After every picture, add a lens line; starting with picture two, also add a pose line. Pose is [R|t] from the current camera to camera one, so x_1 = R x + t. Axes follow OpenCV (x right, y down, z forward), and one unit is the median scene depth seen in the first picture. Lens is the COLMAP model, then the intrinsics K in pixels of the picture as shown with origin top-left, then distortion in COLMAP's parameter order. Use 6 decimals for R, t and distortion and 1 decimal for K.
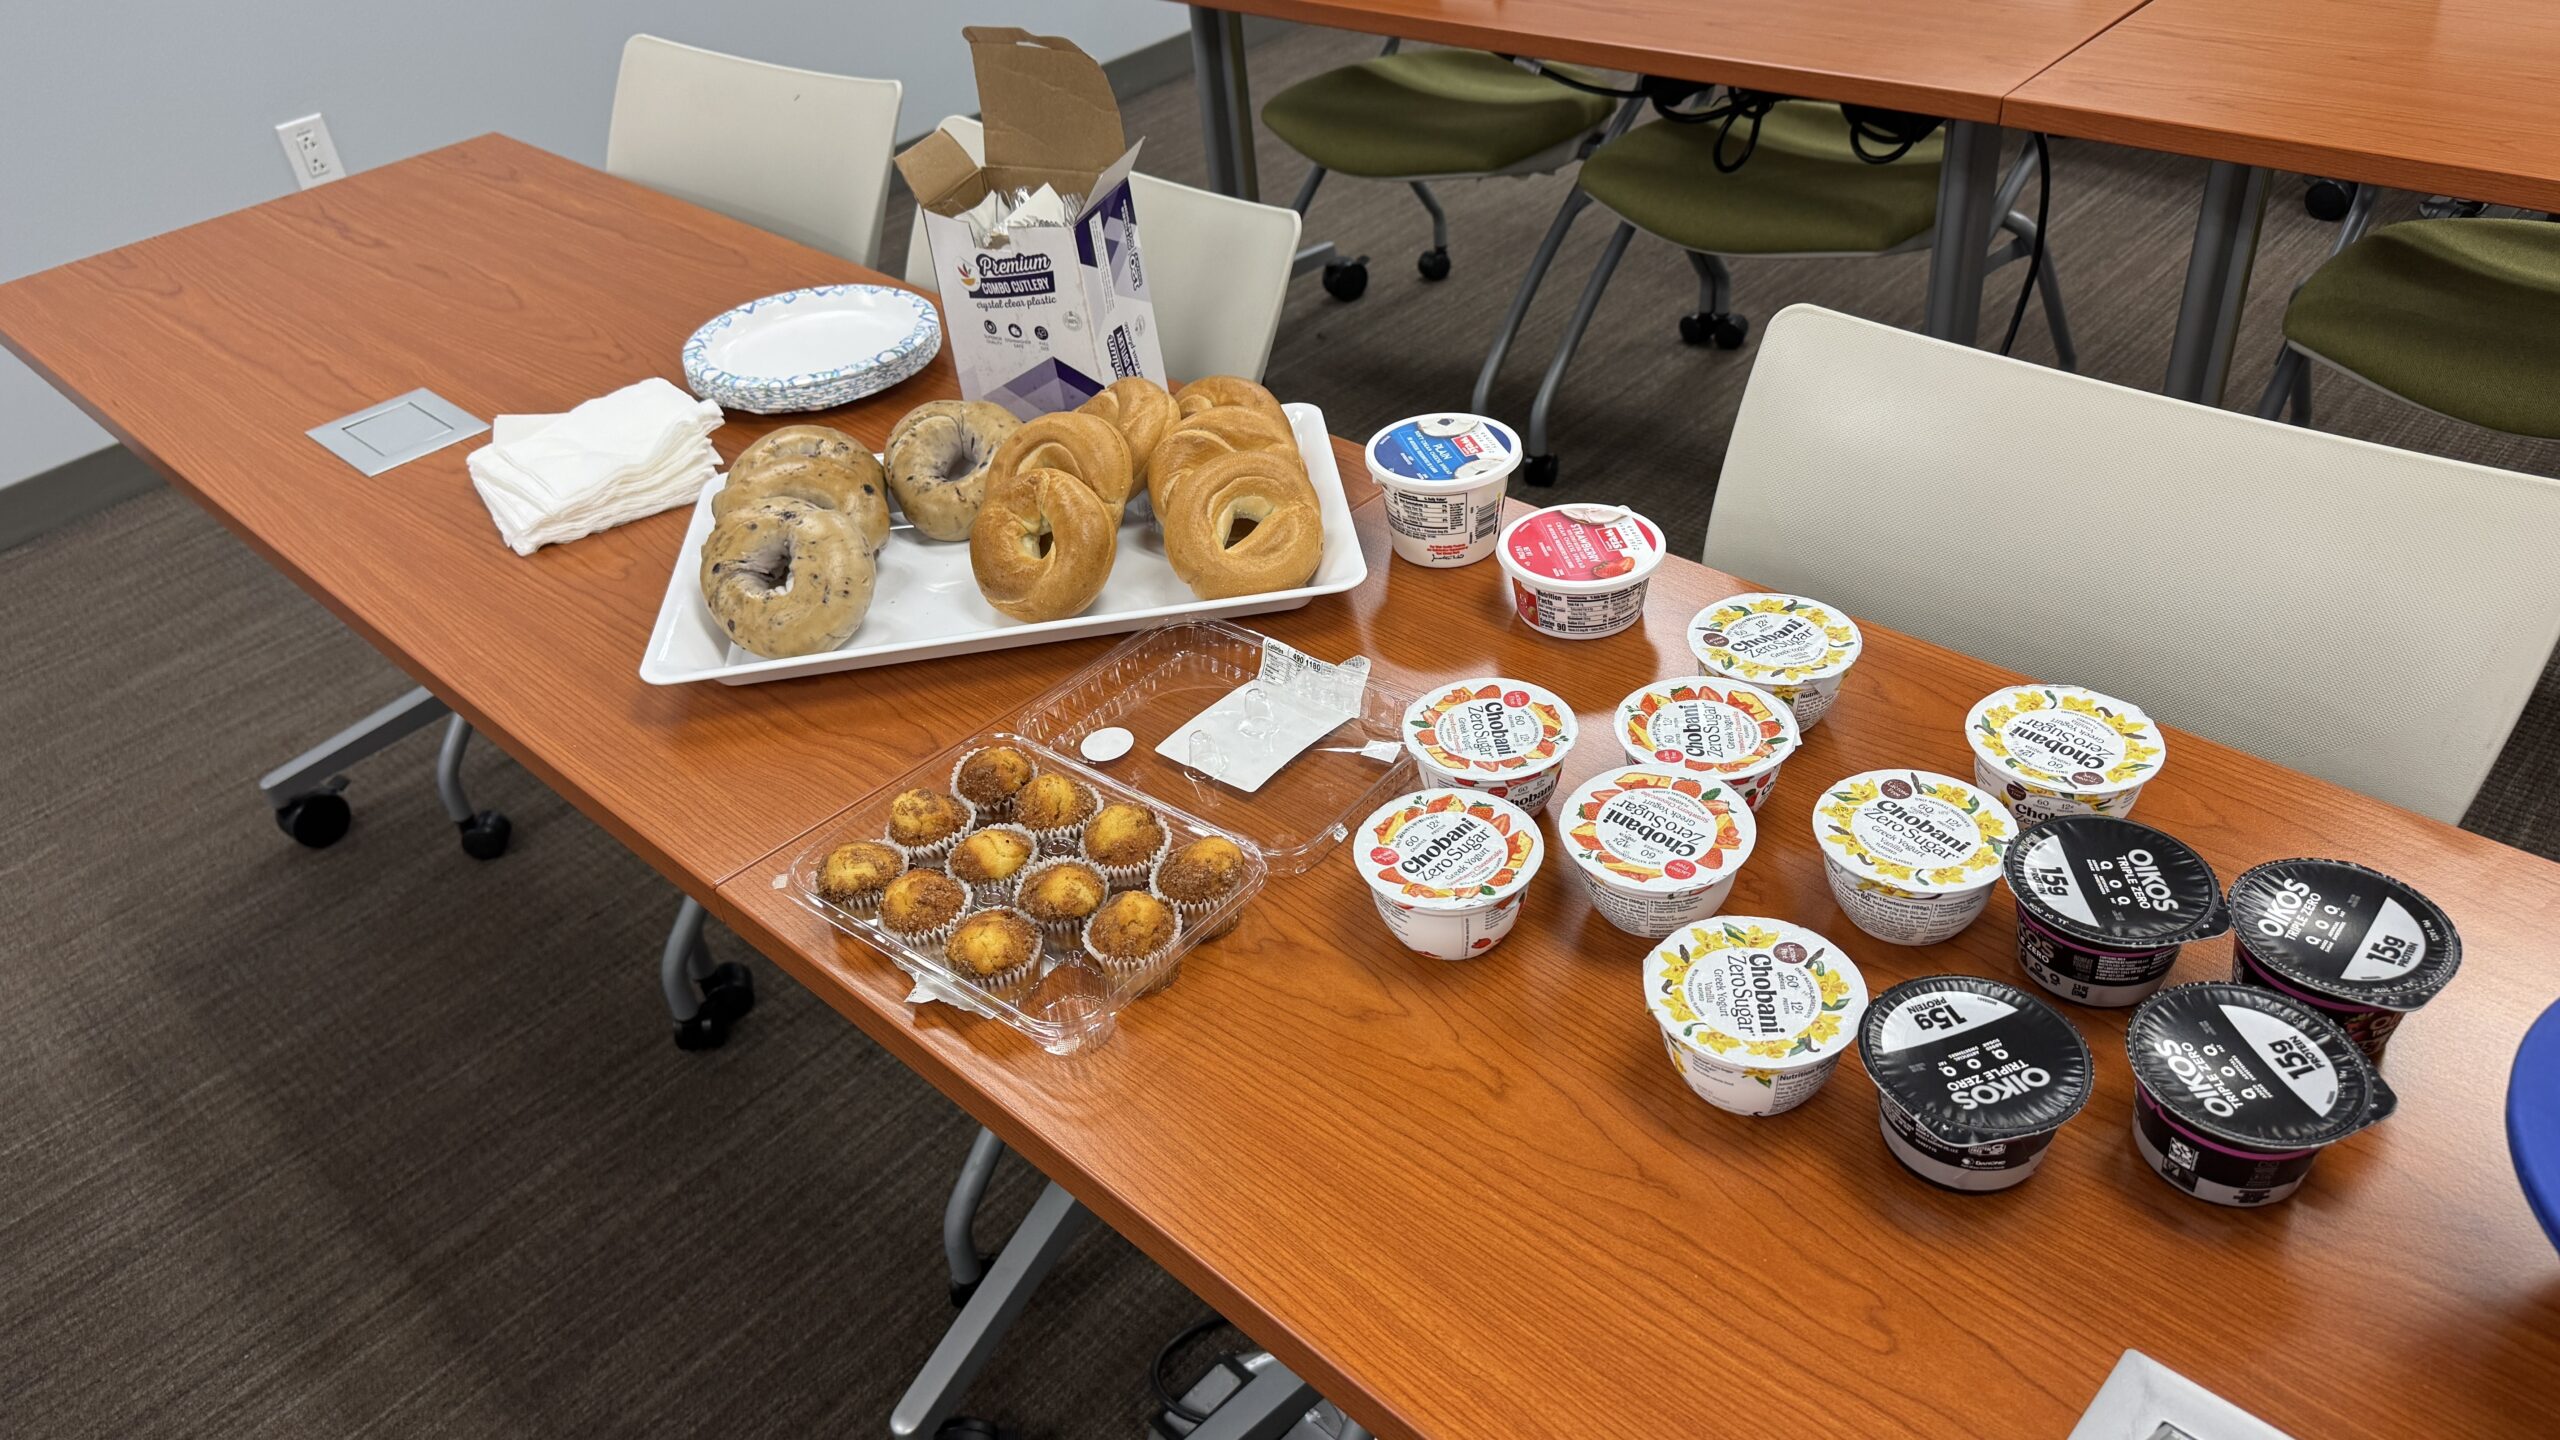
lens RADIAL K [[1811.7, 0, 1287.0], [0, 1811.7, 725.0], [0, 0, 1]] dist [0.044096, -0.048033]
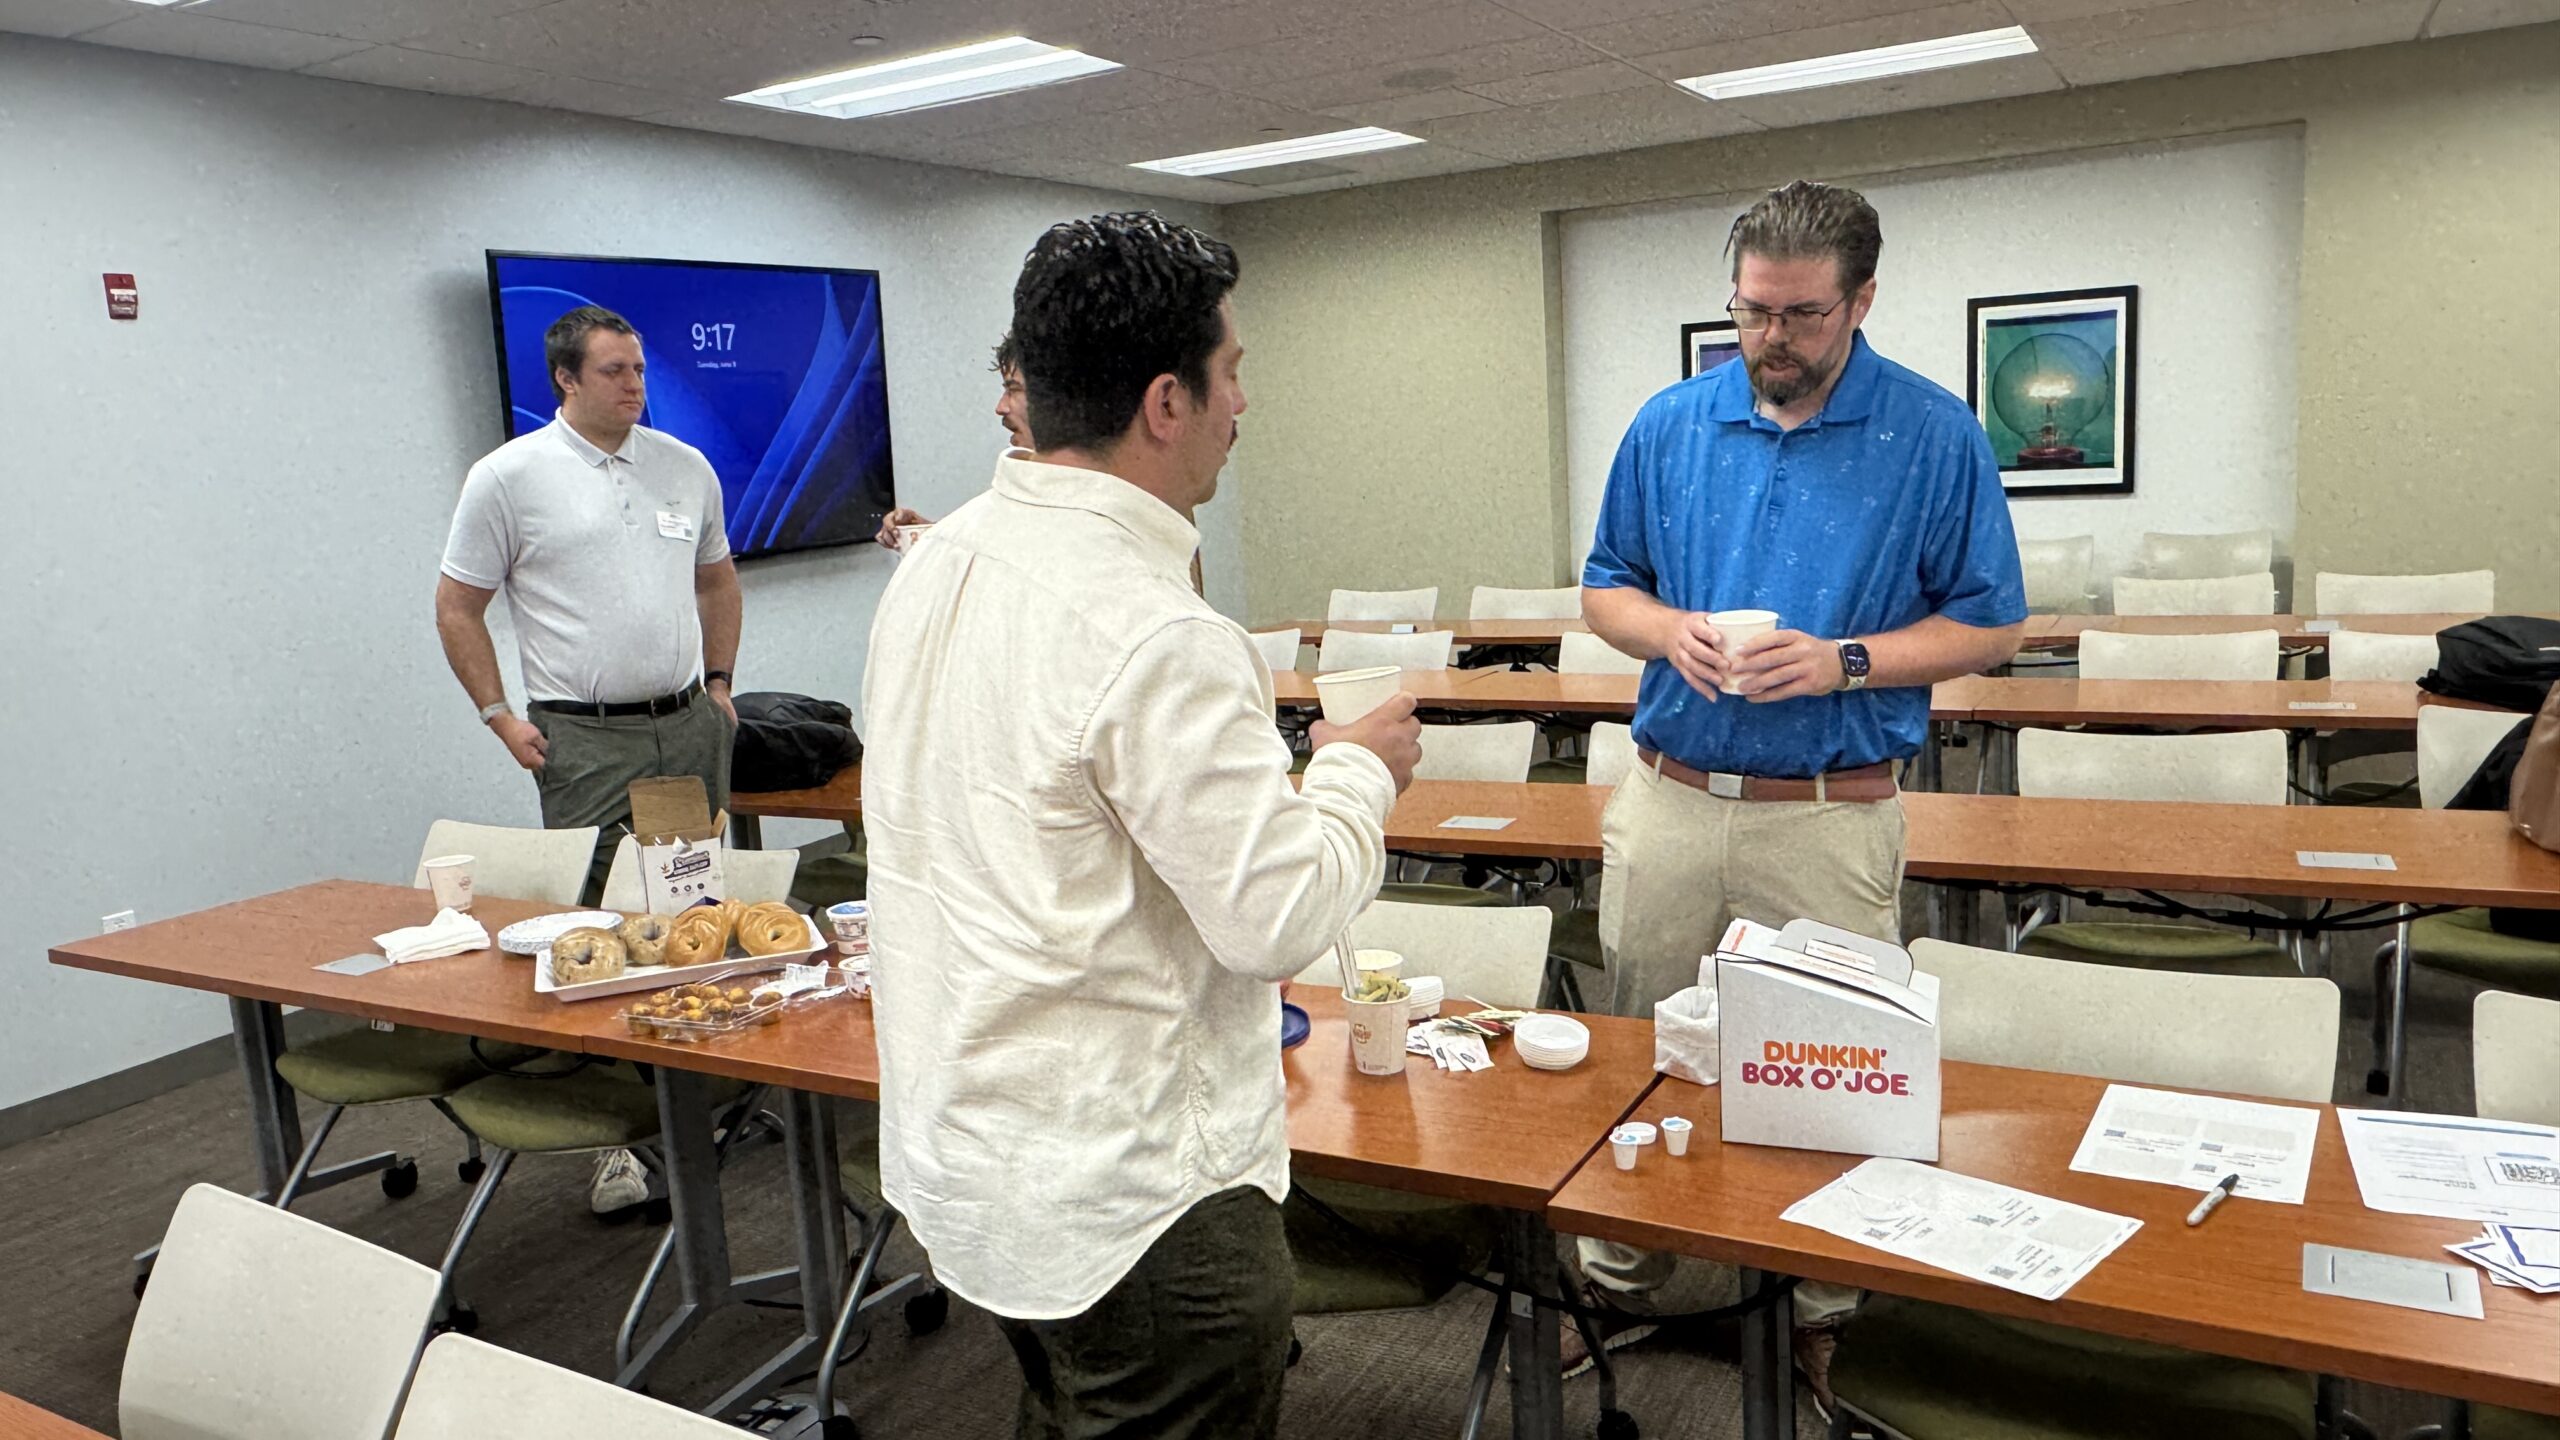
lens RADIAL K [[1788.2, 0, 1234.2], [0, 1788.2, 732.3], [0, 0, 1]] dist [0.009865, 0.001165]
pose [[0.970573, -0.008835, 0.240643, -0.004568], [0.119998, 0.884155, -0.451521, 0.865135], [-0.208777, 0.467111, 0.859197, -1.463686]]
